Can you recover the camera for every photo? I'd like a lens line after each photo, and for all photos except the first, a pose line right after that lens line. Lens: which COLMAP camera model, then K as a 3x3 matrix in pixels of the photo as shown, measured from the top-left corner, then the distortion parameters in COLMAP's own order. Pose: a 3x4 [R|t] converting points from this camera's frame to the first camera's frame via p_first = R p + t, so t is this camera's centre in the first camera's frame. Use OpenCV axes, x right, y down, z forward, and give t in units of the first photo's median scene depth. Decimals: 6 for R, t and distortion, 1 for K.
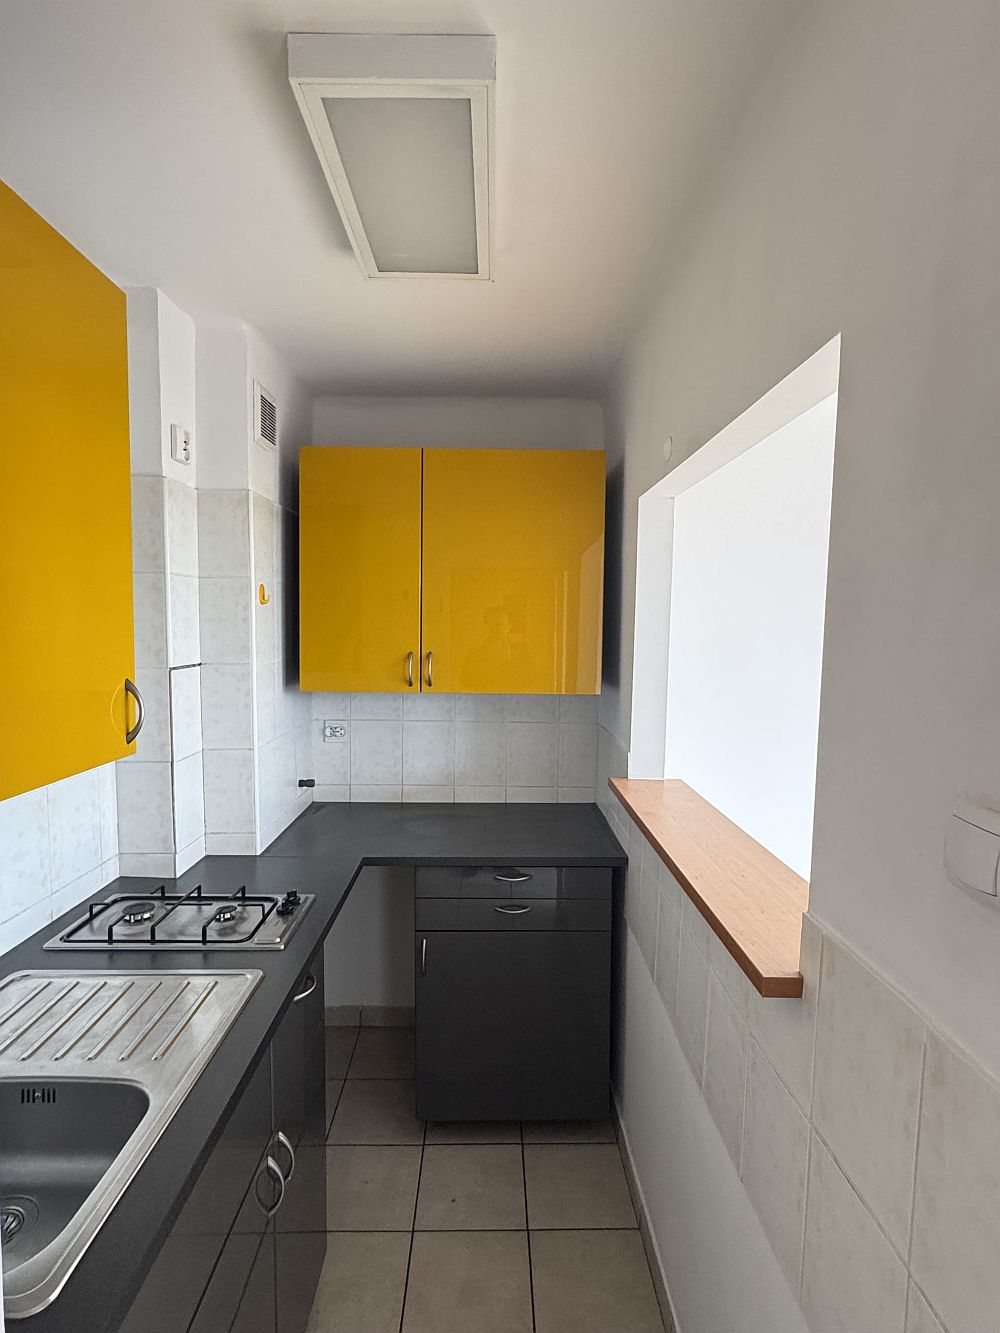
lens RADIAL K [[690.7, 0, 500.0], [0, 690.7, 666.5], [0, 0, 1]] dist [-0.004416, 0.000323]
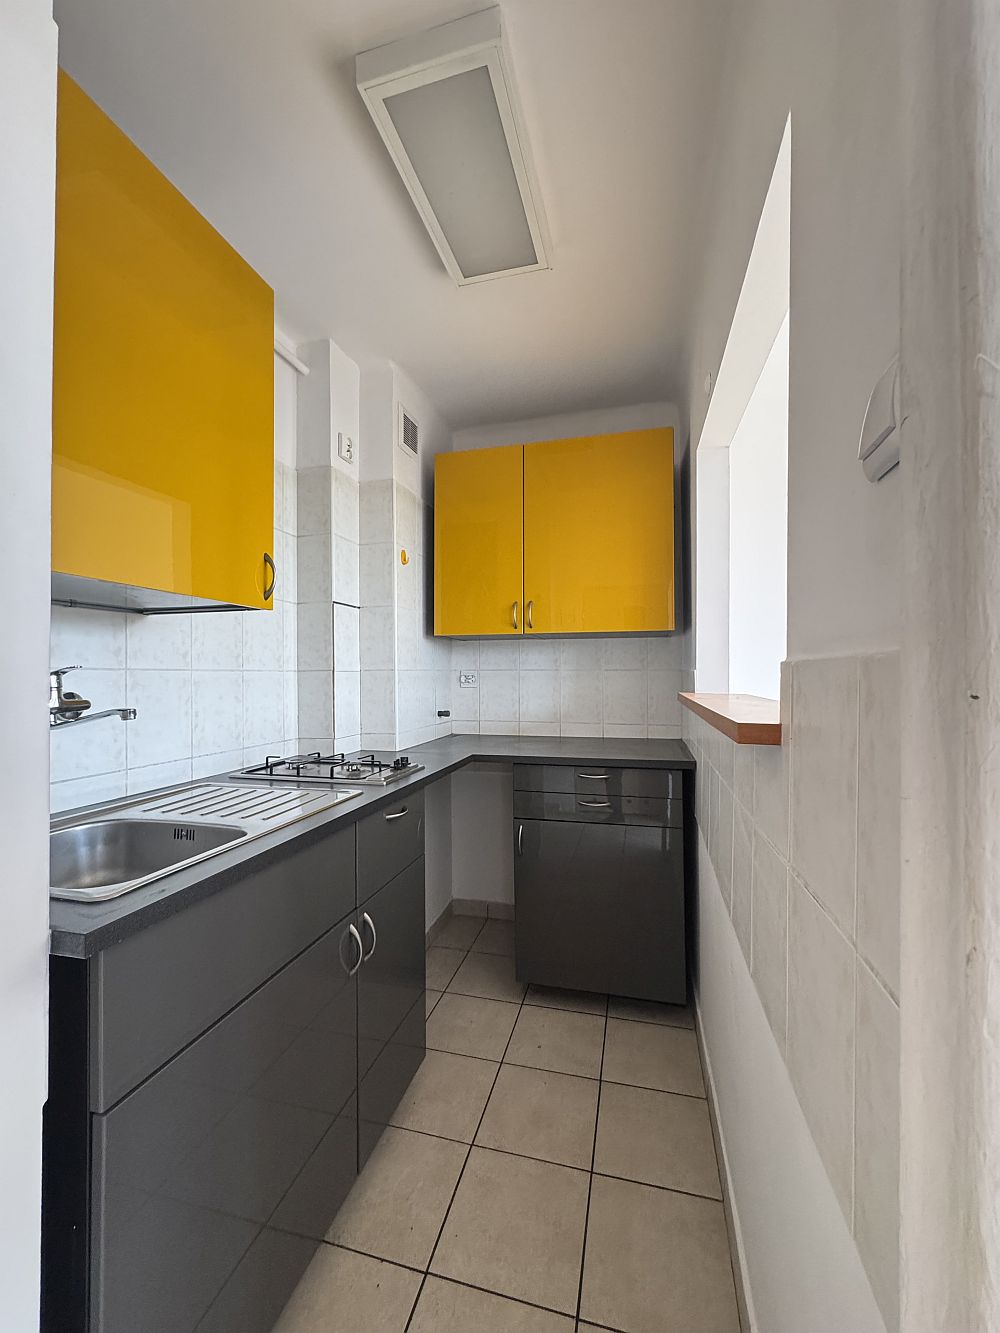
lens RADIAL K [[533.9, 0, 500.0], [0, 533.9, 666.5], [0, 0, 1]] dist [-0.003718, 0.000113]
pose [[0.963121, -0.018851, -0.268409, 0.116392], [-0.001812, 0.997066, -0.076529, 0.193810], [0.269064, 0.074193, 0.960260, 0.067047]]
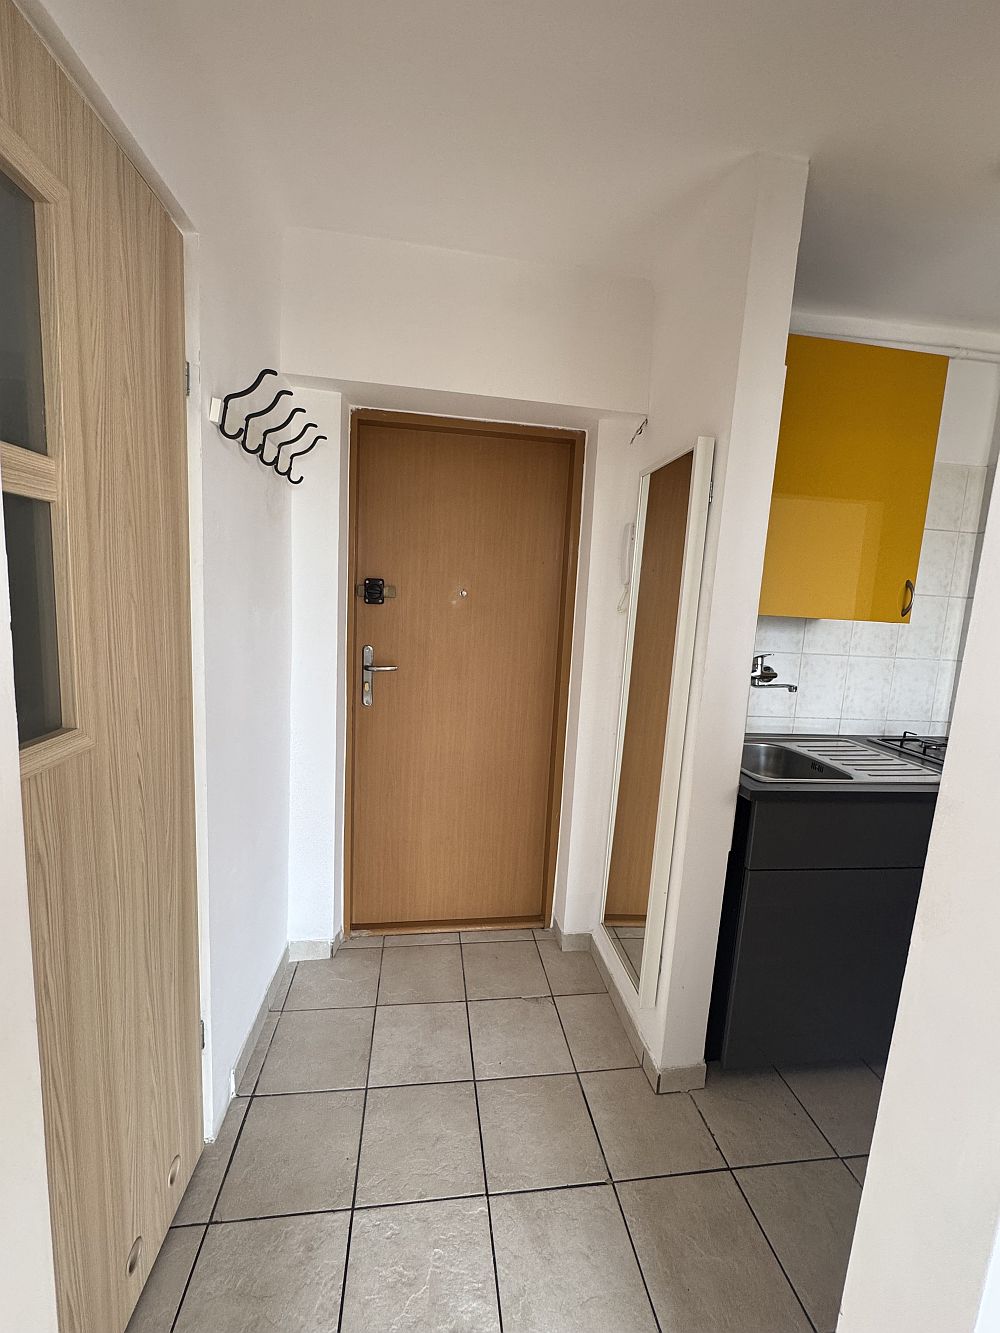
lens RADIAL K [[533.9, 0, 500.0], [0, 533.9, 666.5], [0, 0, 1]] dist [-0.003718, 0.000113]
pose [[0.121617, 0.123784, -0.984828, 0.428520], [-0.114171, 0.987352, 0.110003, 0.124979], [0.985989, 0.099060, 0.134212, -0.125559]]
